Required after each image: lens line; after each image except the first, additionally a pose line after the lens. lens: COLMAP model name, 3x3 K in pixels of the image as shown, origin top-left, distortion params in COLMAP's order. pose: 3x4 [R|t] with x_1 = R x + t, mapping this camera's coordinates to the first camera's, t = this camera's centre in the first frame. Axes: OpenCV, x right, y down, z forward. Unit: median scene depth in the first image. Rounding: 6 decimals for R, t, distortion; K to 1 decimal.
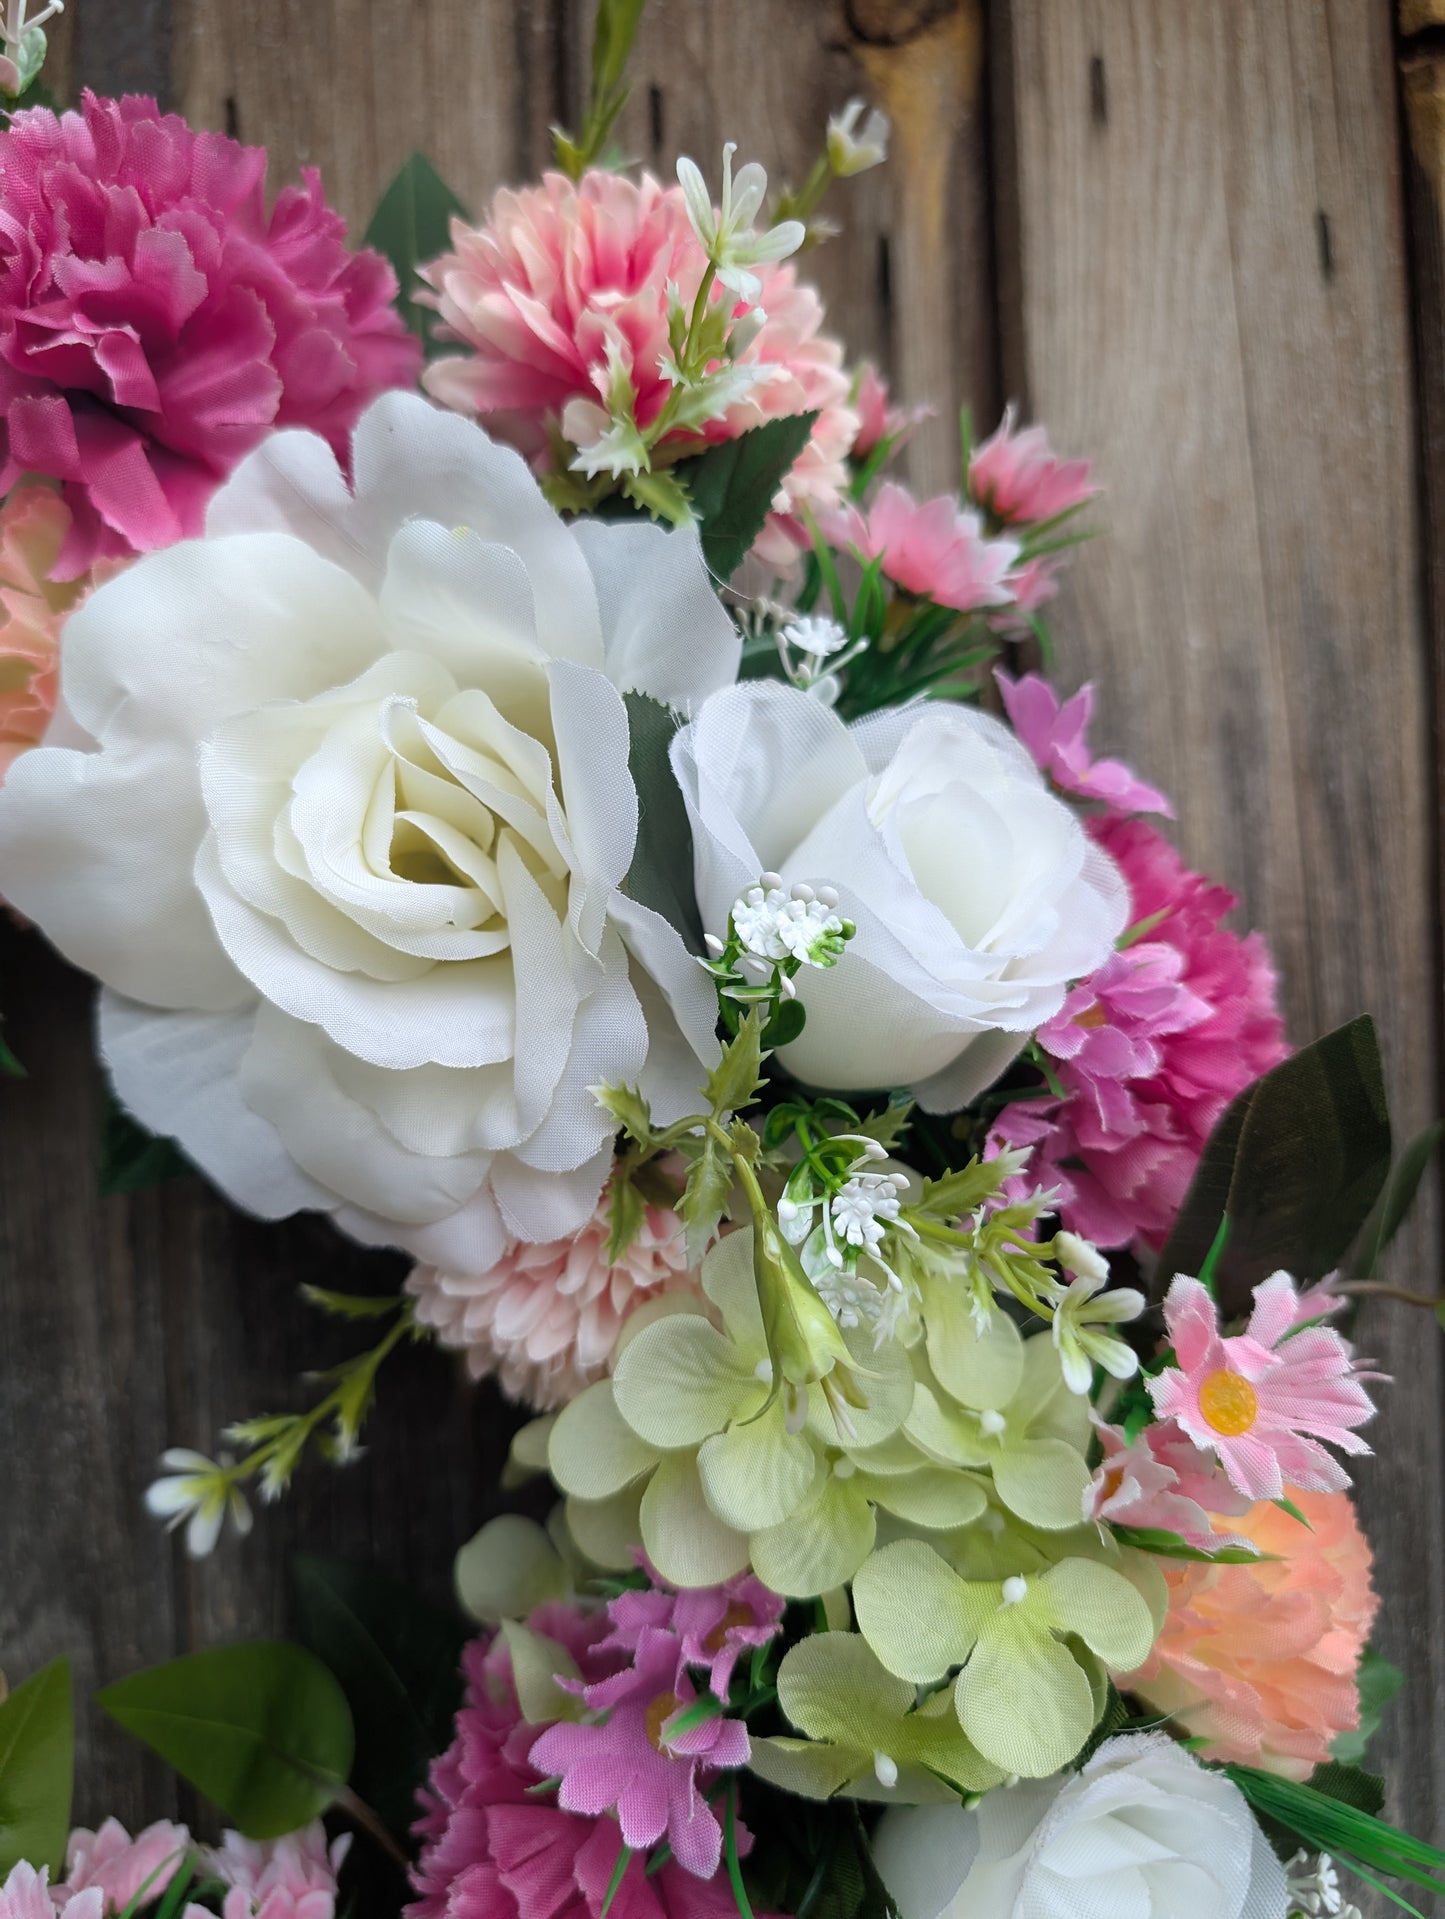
lens RADIAL K [[1475.7, 0, 703.1], [0, 1475.7, 959.5], [0, 0, 1]] dist [-0.030378, 0.003238]
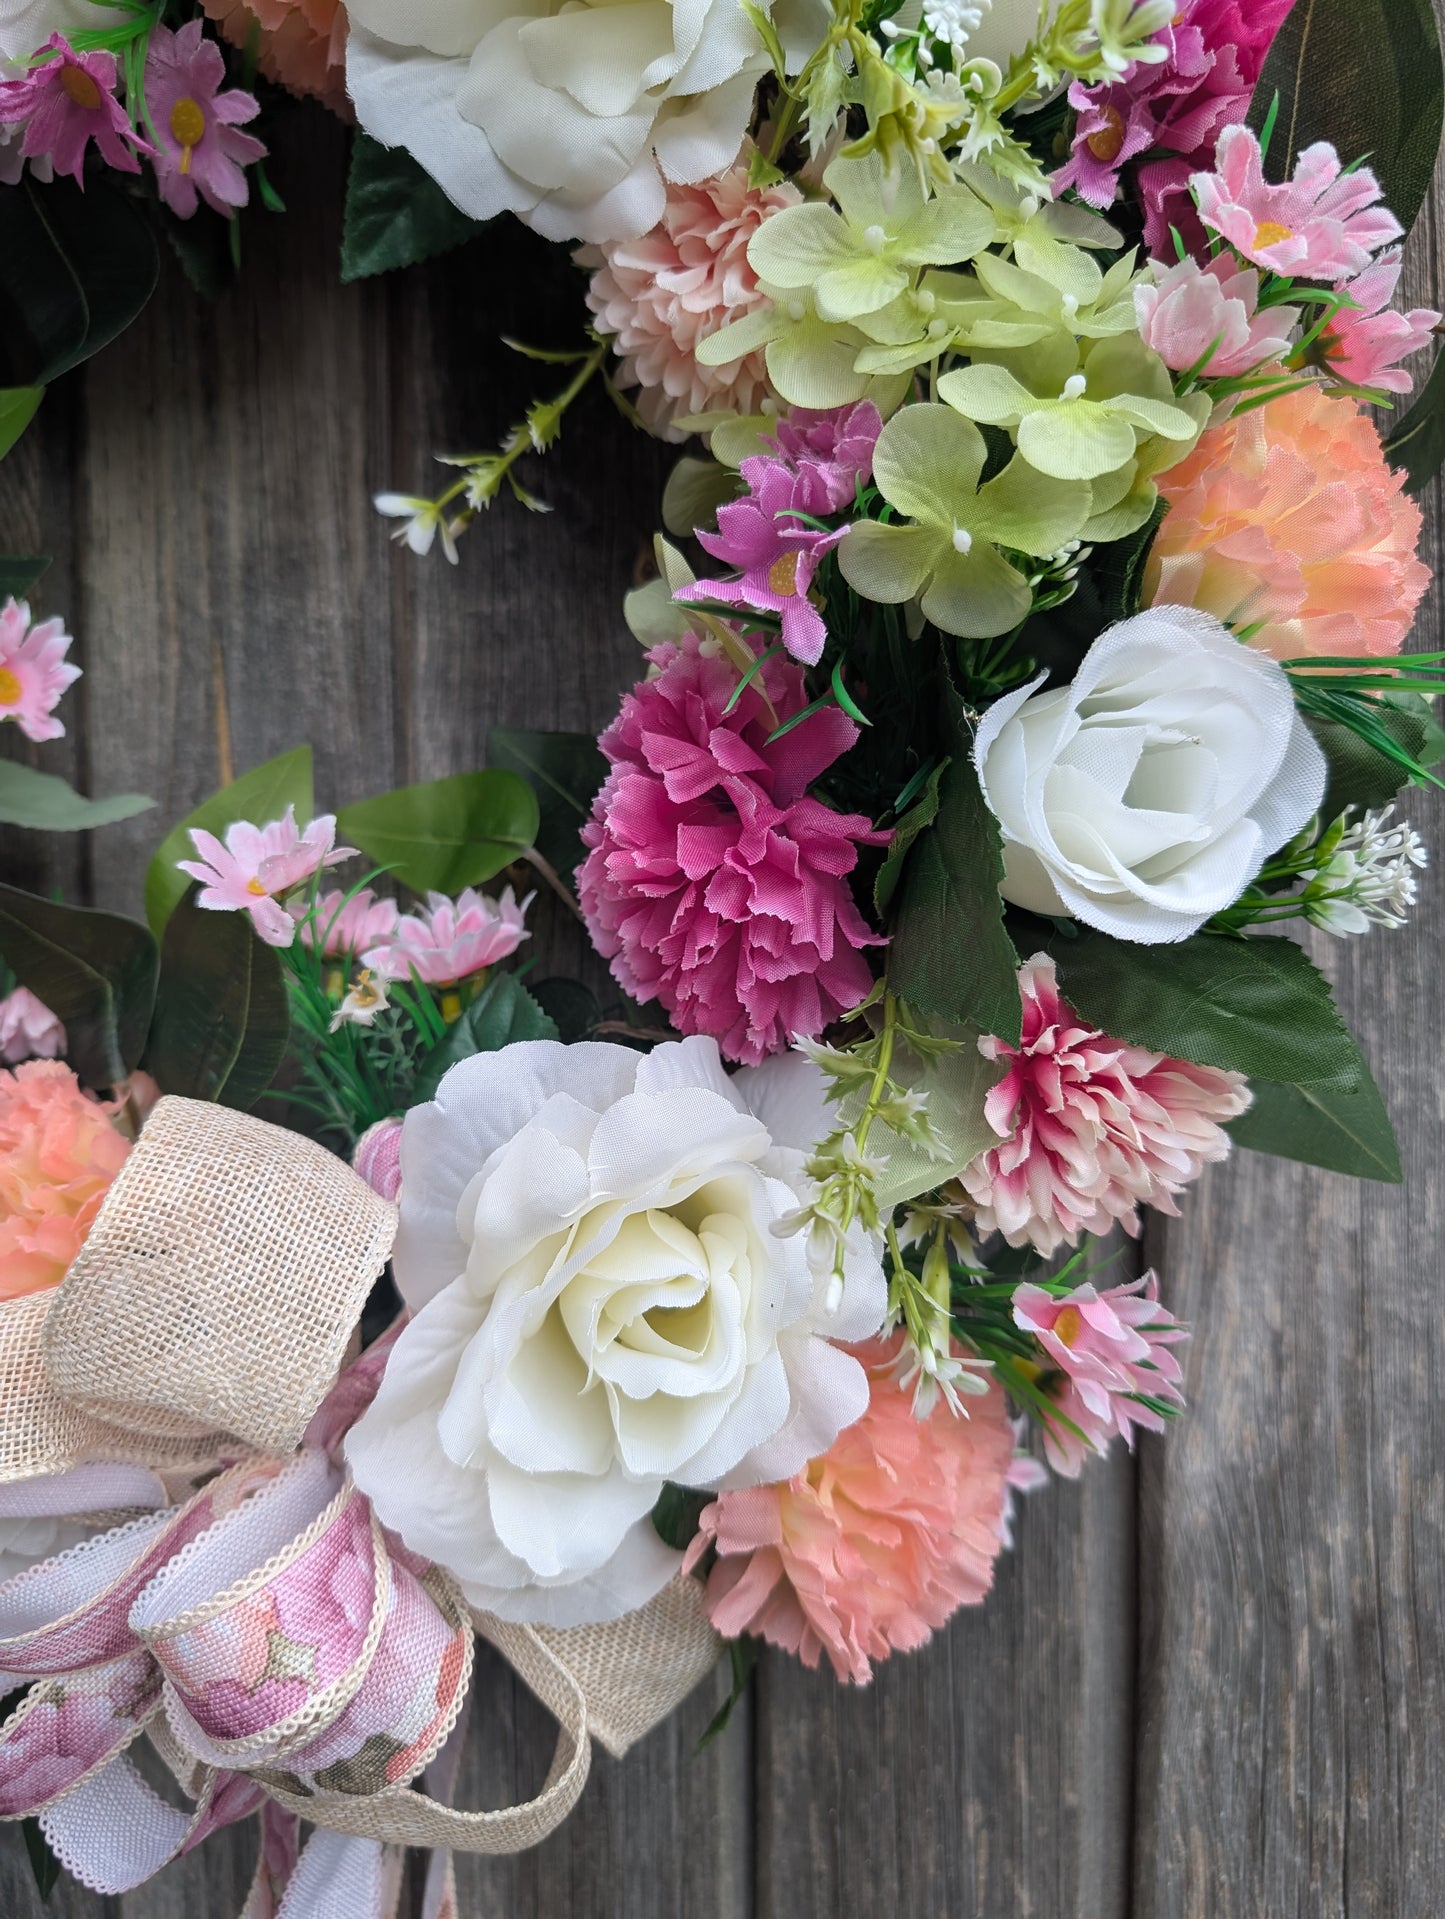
lens RADIAL K [[1457.0, 0, 709.9], [0, 1457.0, 958.7], [0, 0, 1]] dist [-0.011397, -0.003852]
pose [[0.990395, 0.031695, -0.134586, 0.062378], [-0.023051, 0.997599, 0.065305, 0.560861], [0.136332, -0.061576, 0.988748, -0.162381]]
